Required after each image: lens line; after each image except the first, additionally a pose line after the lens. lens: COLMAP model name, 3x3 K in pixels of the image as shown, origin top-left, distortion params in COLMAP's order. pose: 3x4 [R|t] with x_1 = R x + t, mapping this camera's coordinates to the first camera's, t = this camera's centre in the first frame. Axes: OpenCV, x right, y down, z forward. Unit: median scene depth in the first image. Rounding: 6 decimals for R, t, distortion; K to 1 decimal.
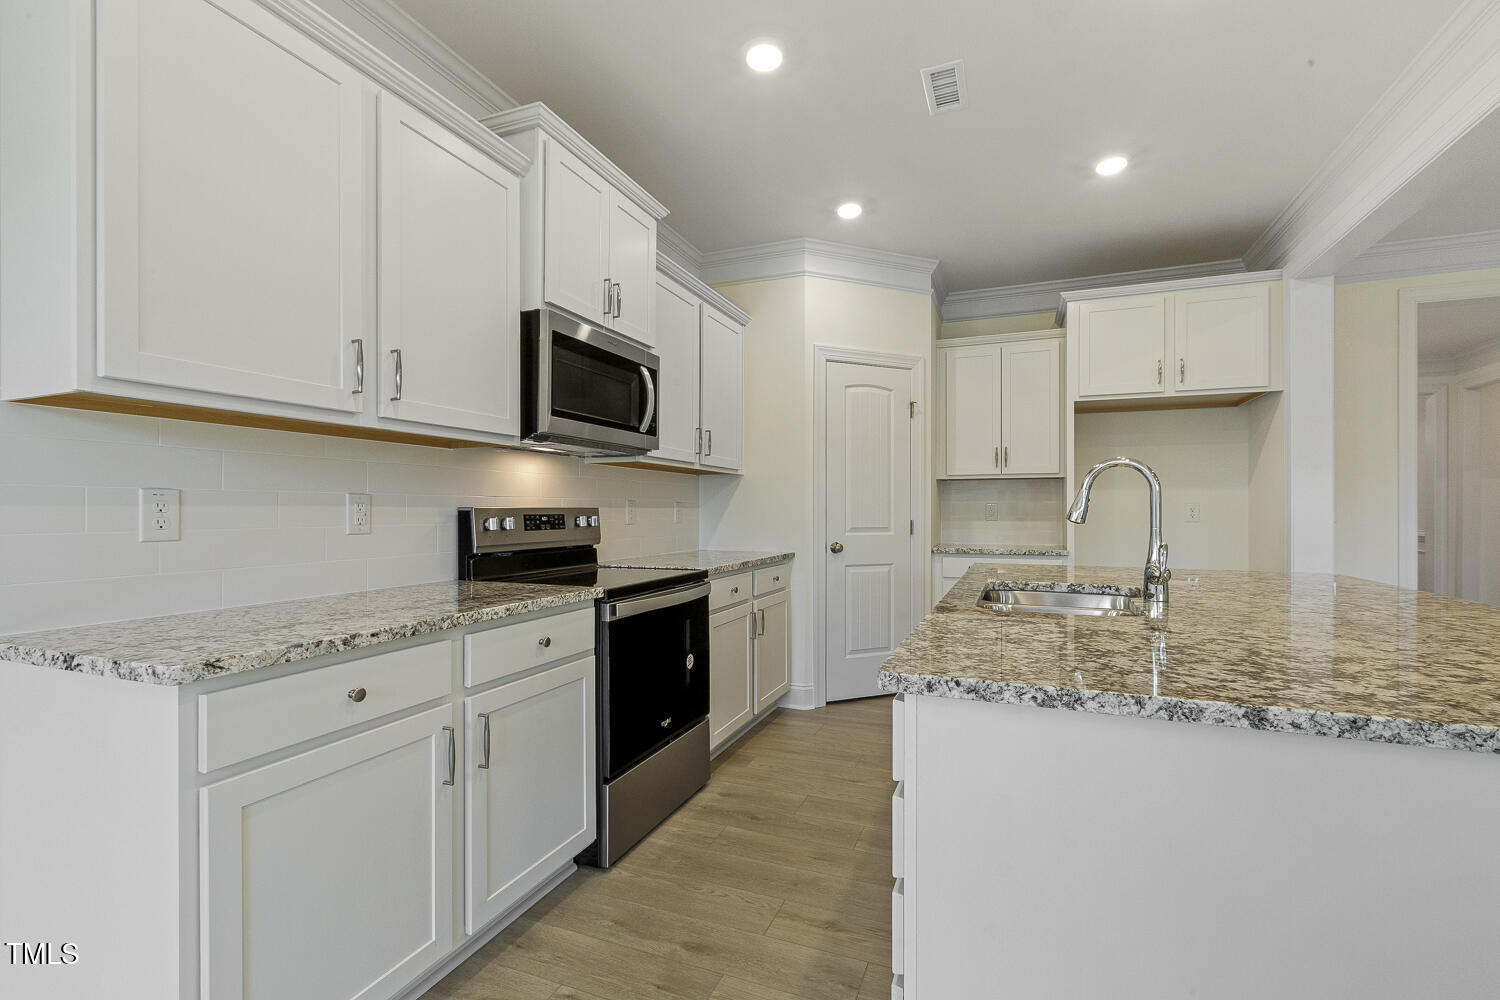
lens RADIAL K [[688.0, 0, 751.7], [0, 688.0, 495.5], [0, 0, 1]] dist [-0.000233, -0.000035]
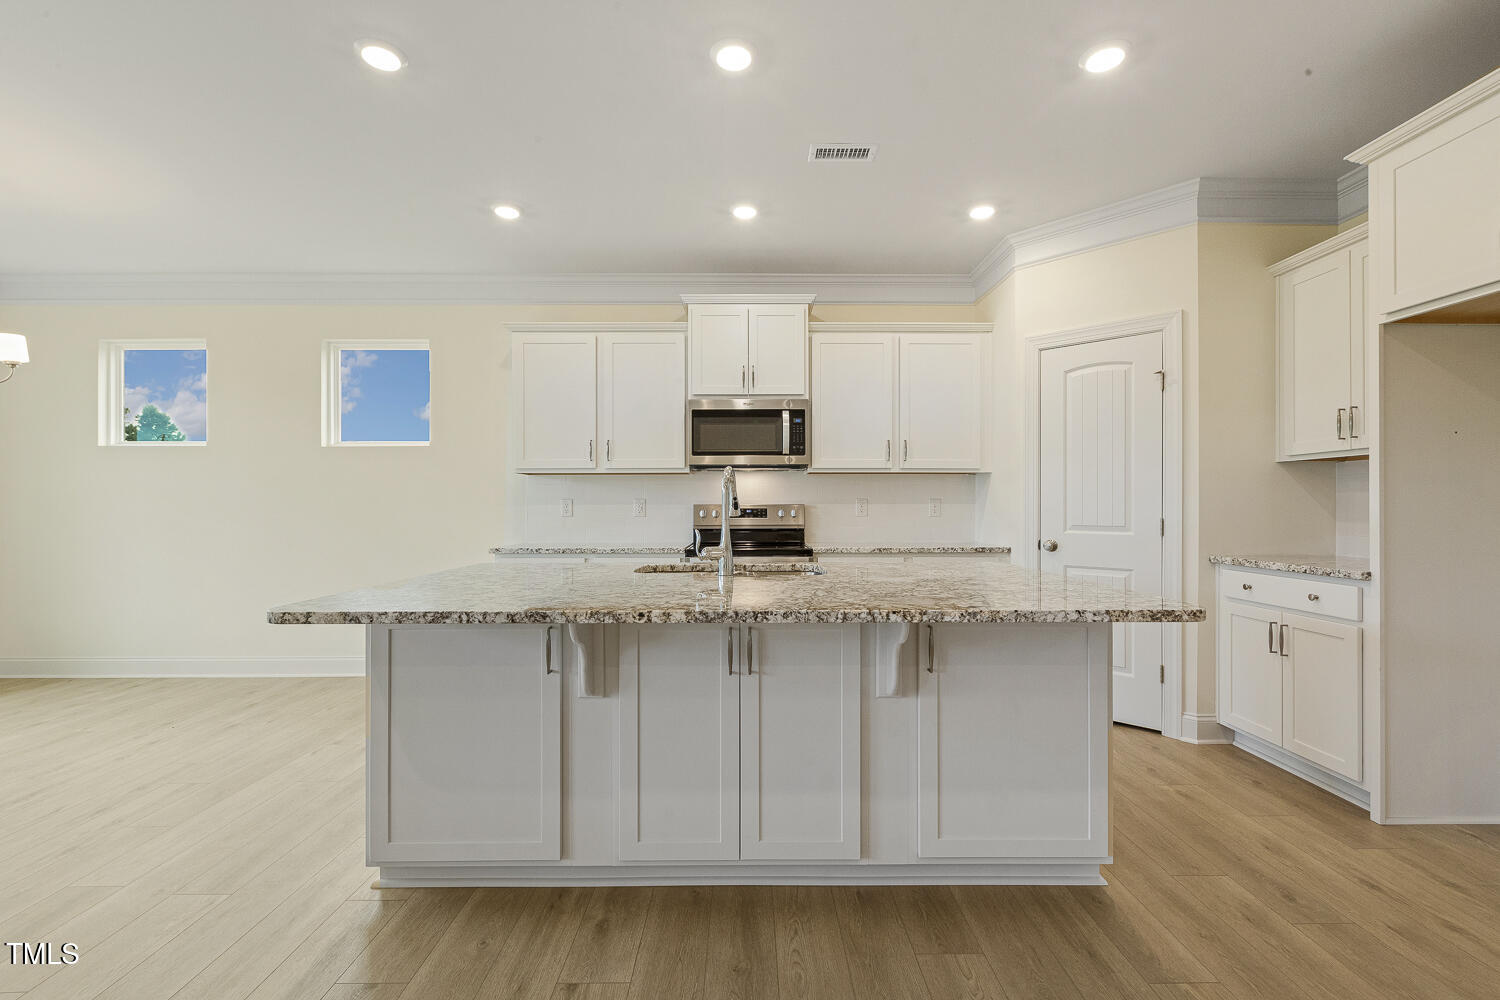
lens RADIAL K [[645.3, 0, 752.0], [0, 645.3, 508.7], [0, 0, 1]] dist [-0.002895, -0.000207]
pose [[0.369806, 0.000390, -0.929109, 0.919465], [0.019316, 0.999781, 0.008108, 0.011541], [0.928908, -0.020945, 0.369718, 0.330584]]
